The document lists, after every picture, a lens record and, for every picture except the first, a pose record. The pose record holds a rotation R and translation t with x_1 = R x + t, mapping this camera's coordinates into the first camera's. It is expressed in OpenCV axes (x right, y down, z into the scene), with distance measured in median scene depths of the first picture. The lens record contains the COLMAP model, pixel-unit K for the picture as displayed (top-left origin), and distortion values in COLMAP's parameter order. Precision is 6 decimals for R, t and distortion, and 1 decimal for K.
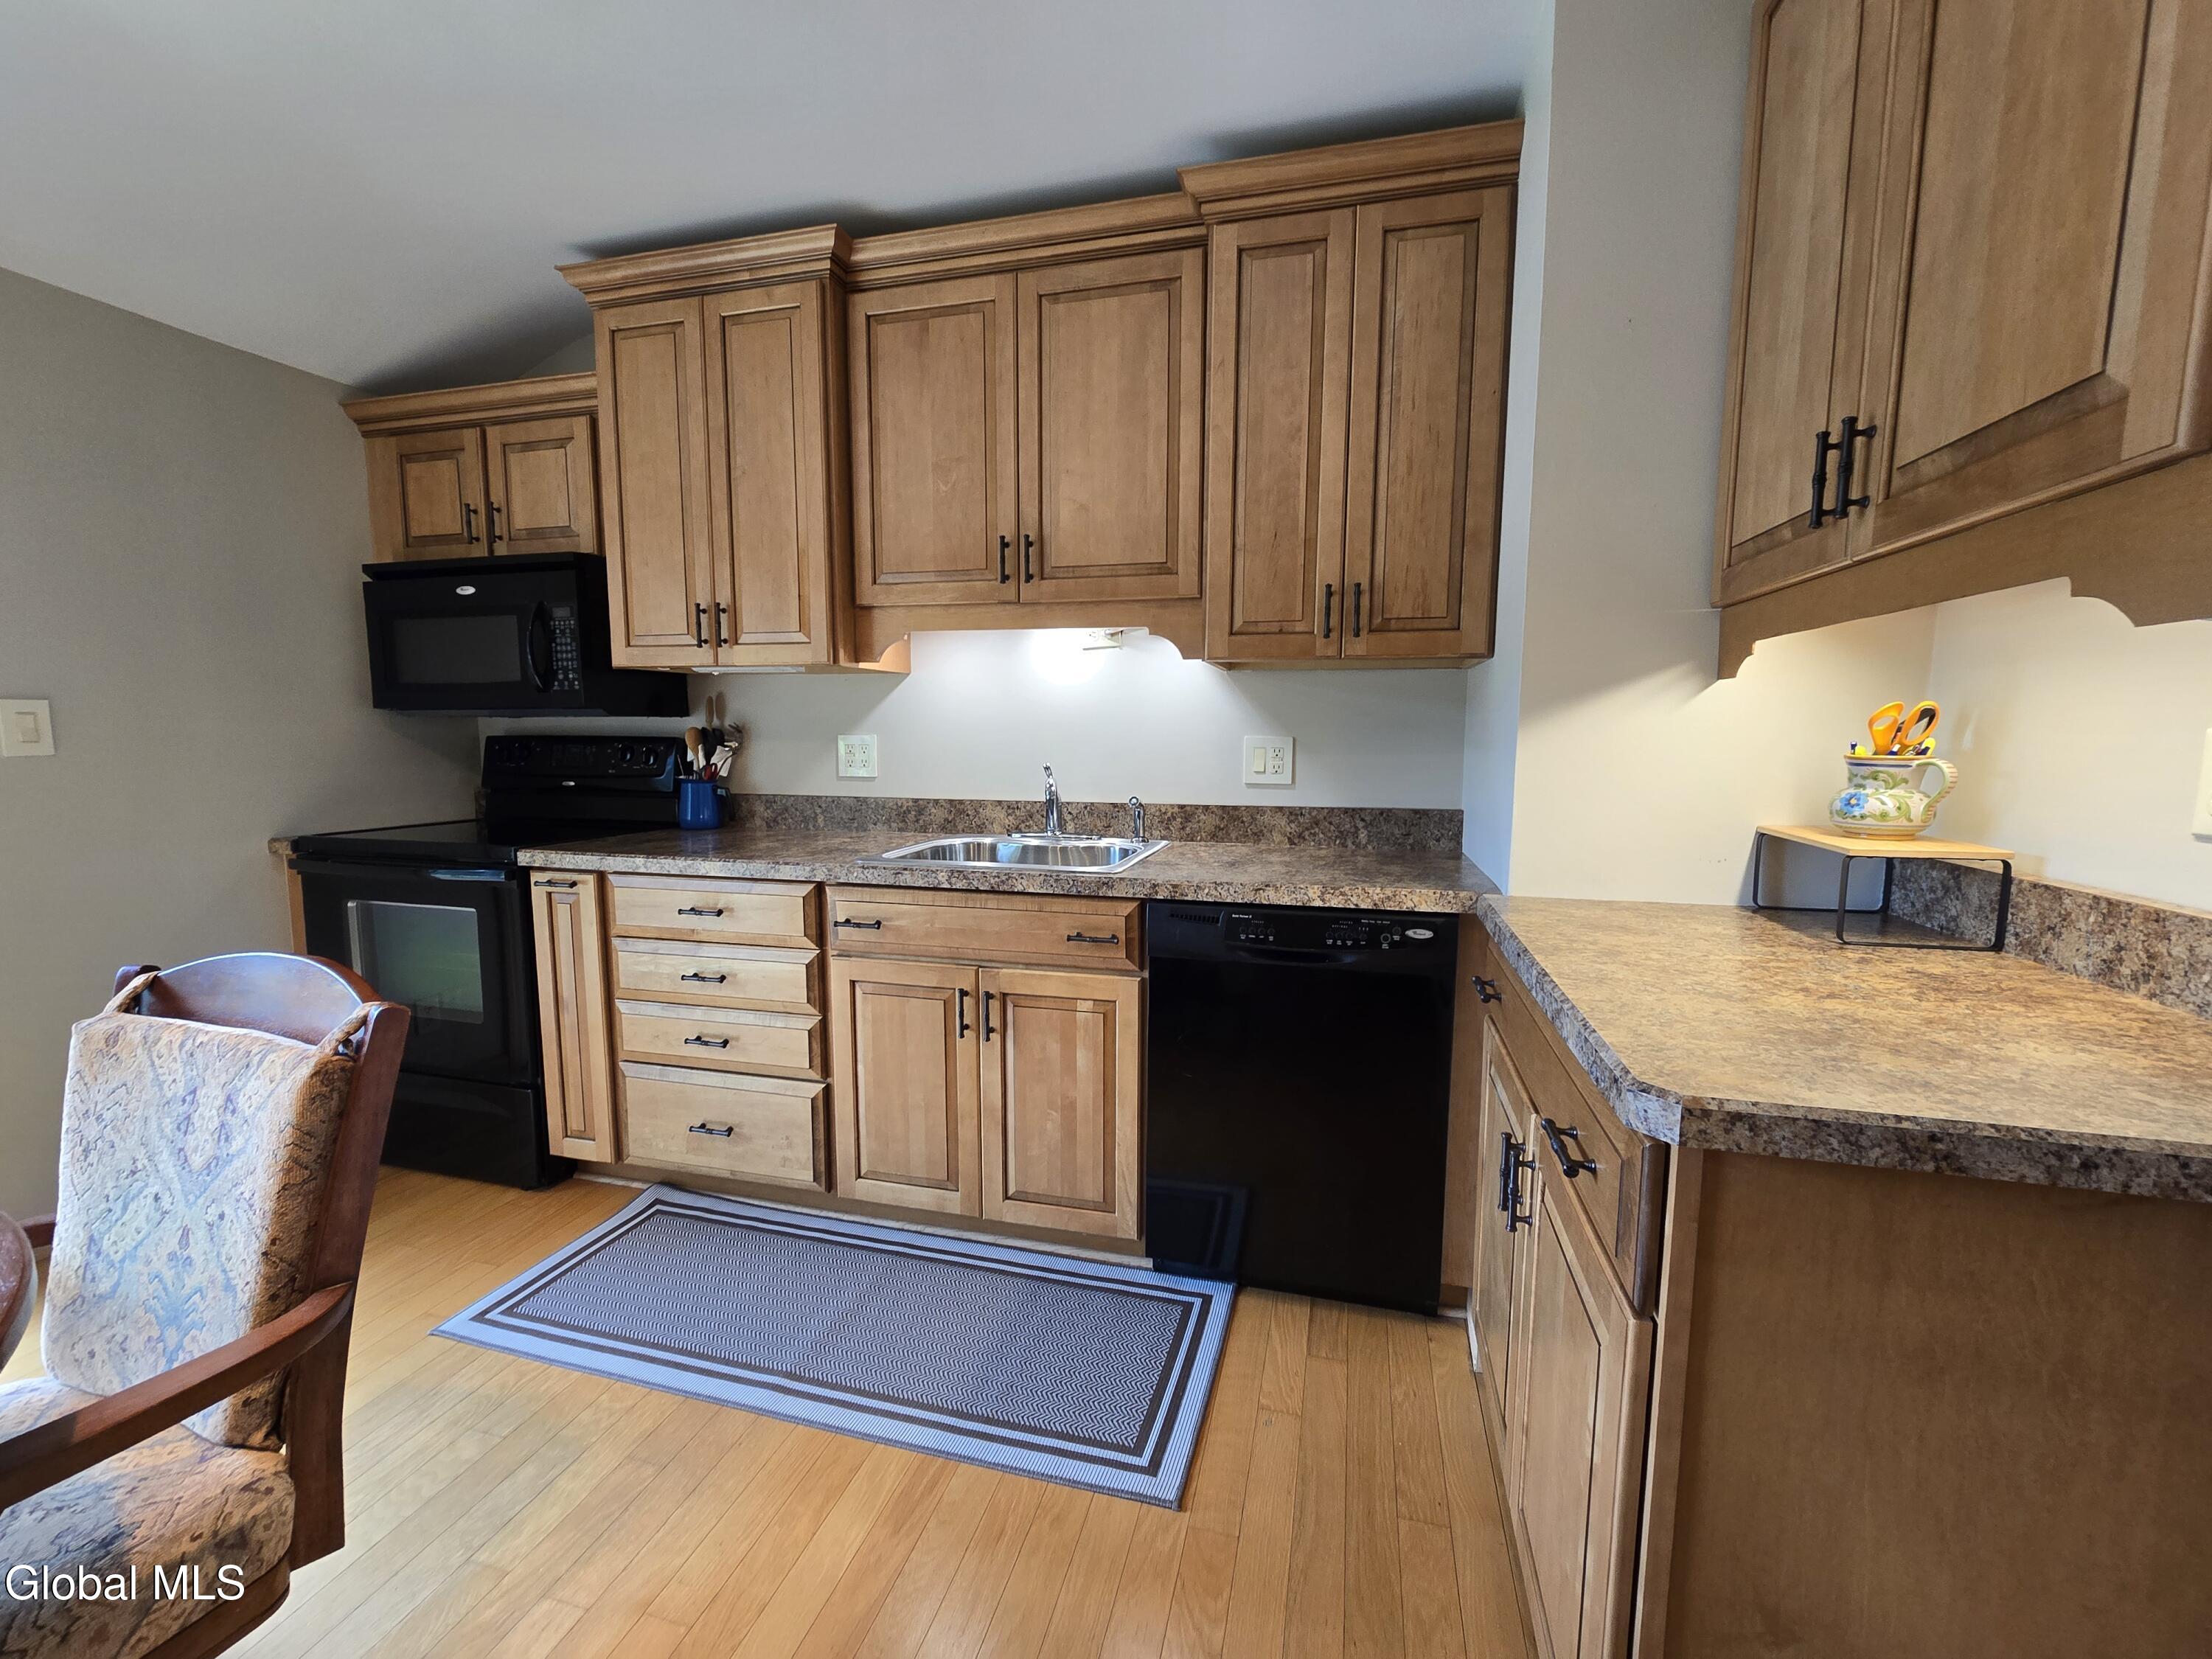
lens RADIAL K [[913.3, 0, 1114.4], [0, 913.3, 828.4], [0, 0, 1]] dist [-0.001715, -0.002110]
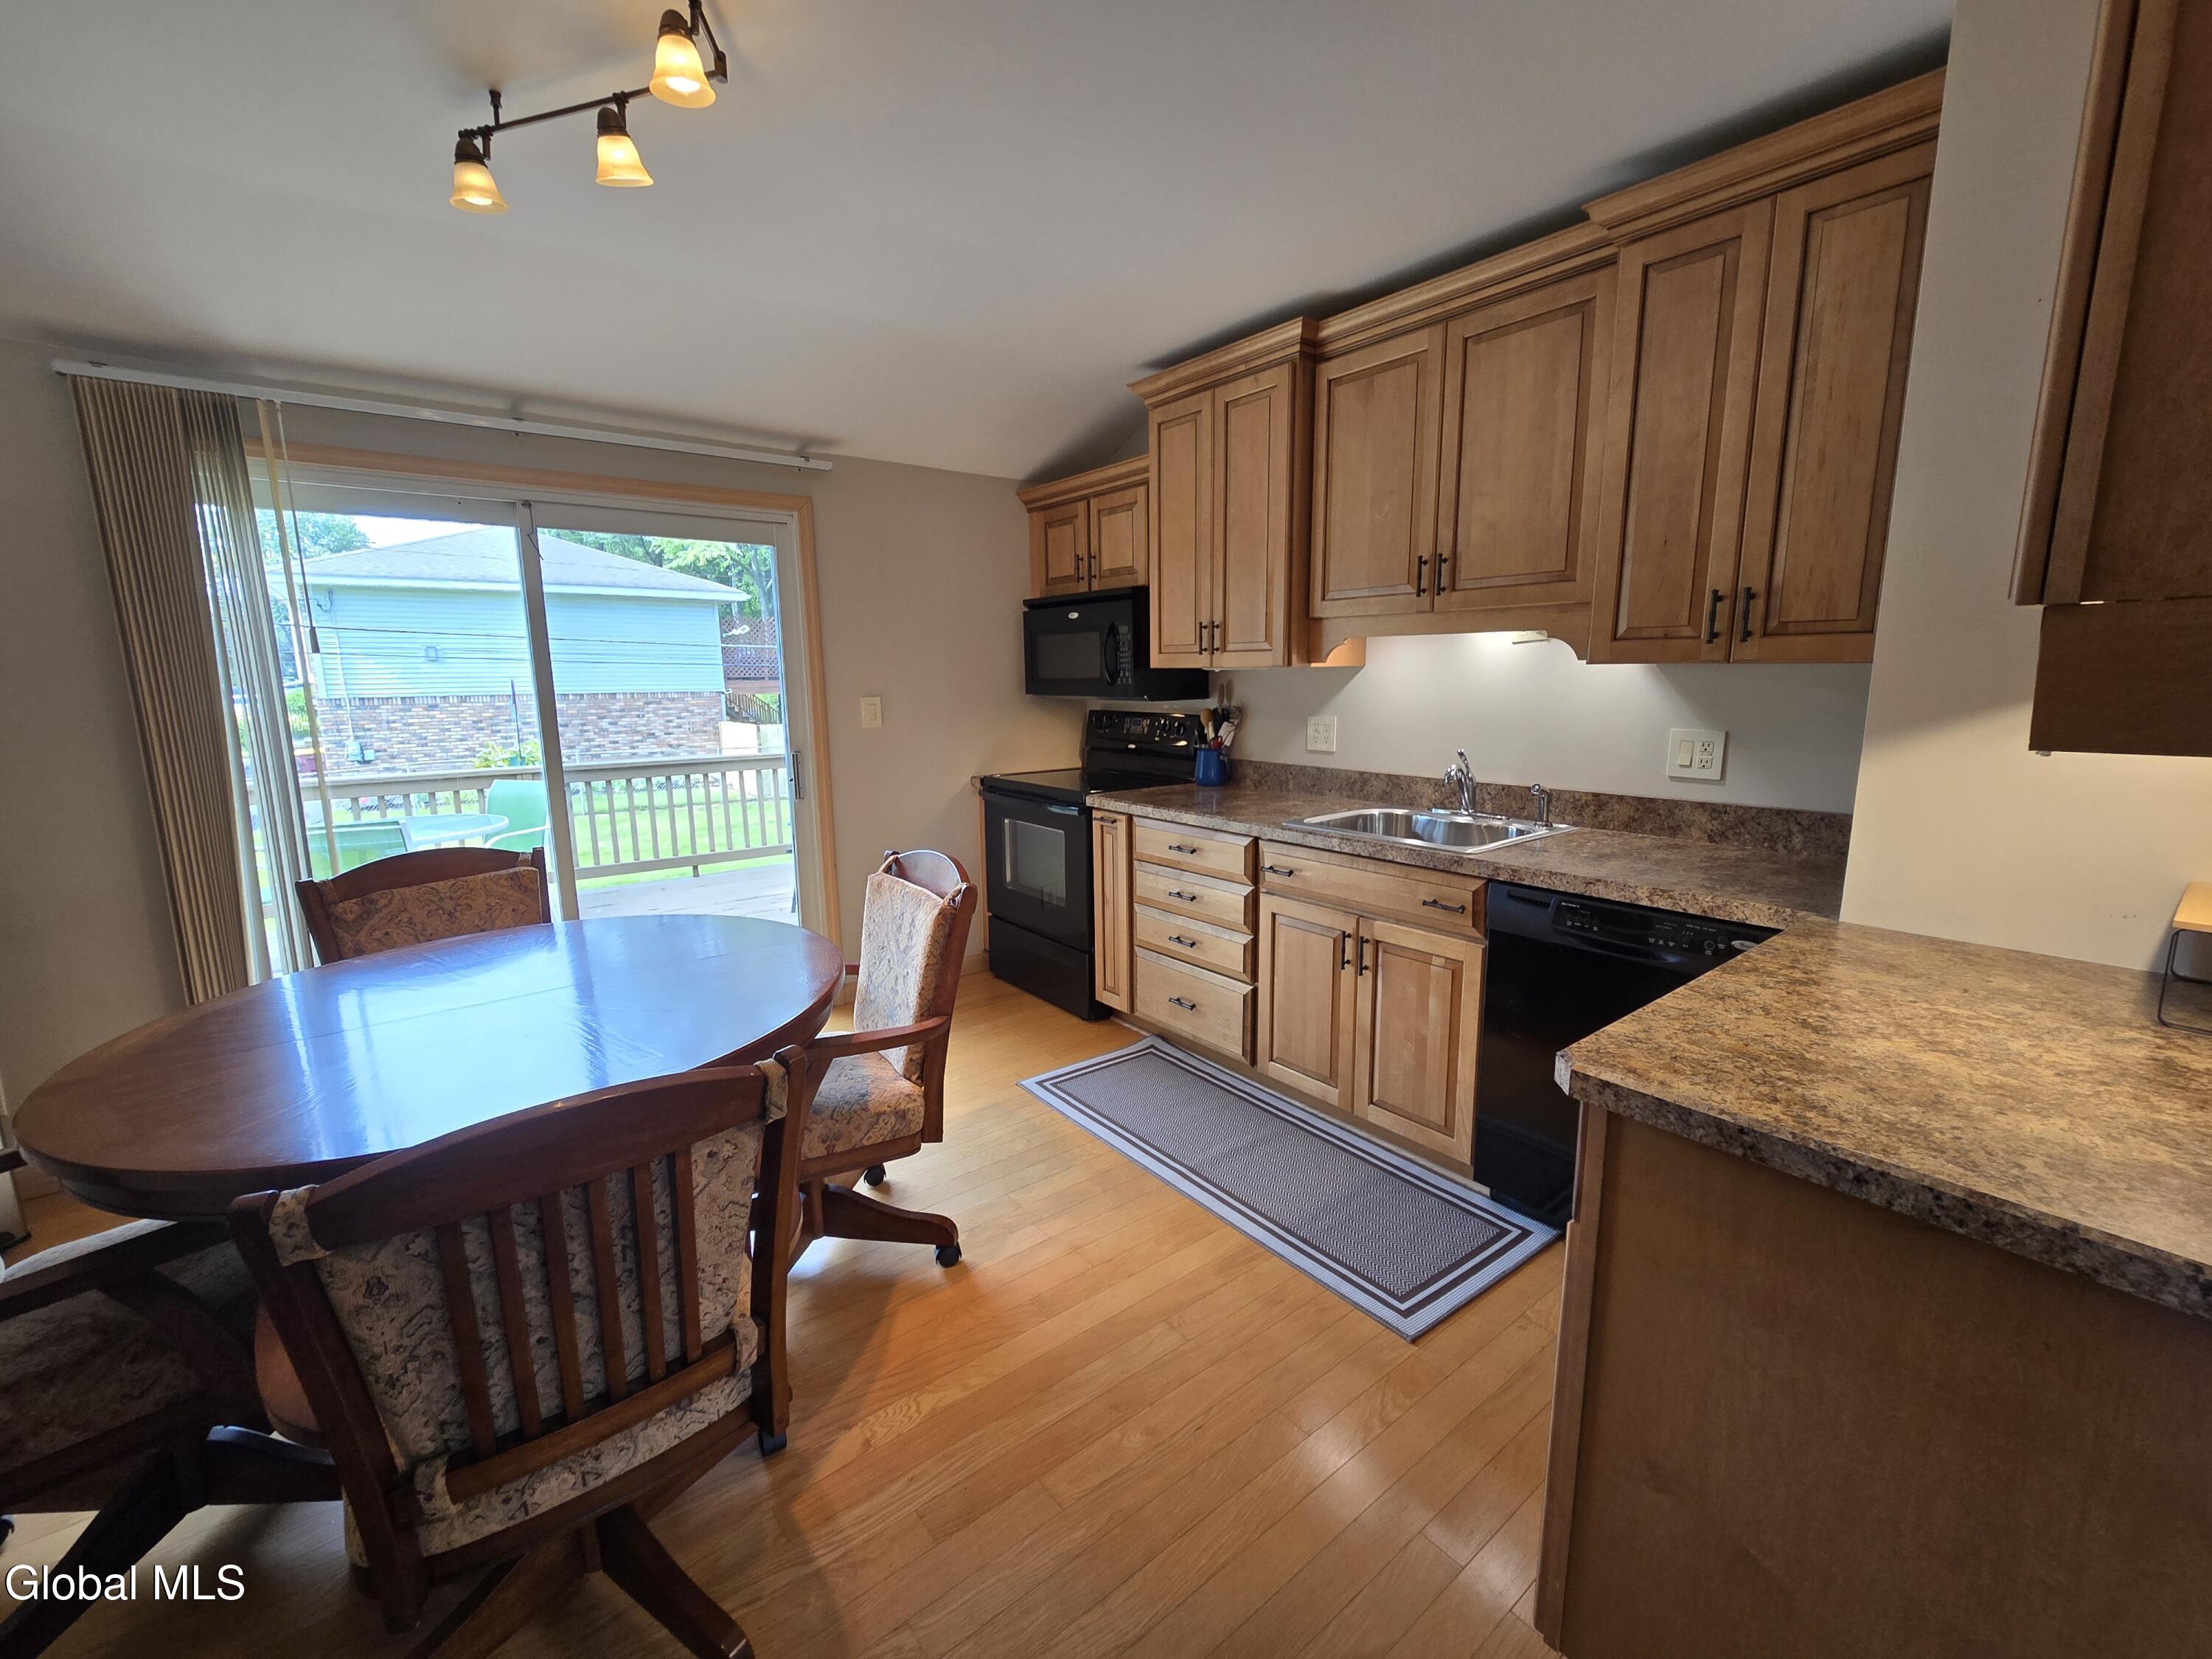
lens RADIAL K [[913.3, 0, 1106.9], [0, 913.3, 827.0], [0, 0, 1]] dist [-0.001715, -0.002110]
pose [[0.797639, 0.088814, -0.596560, 0.293388], [-0.050071, 0.995435, 0.081250, -0.051456], [0.601053, -0.034938, 0.798445, -0.191603]]
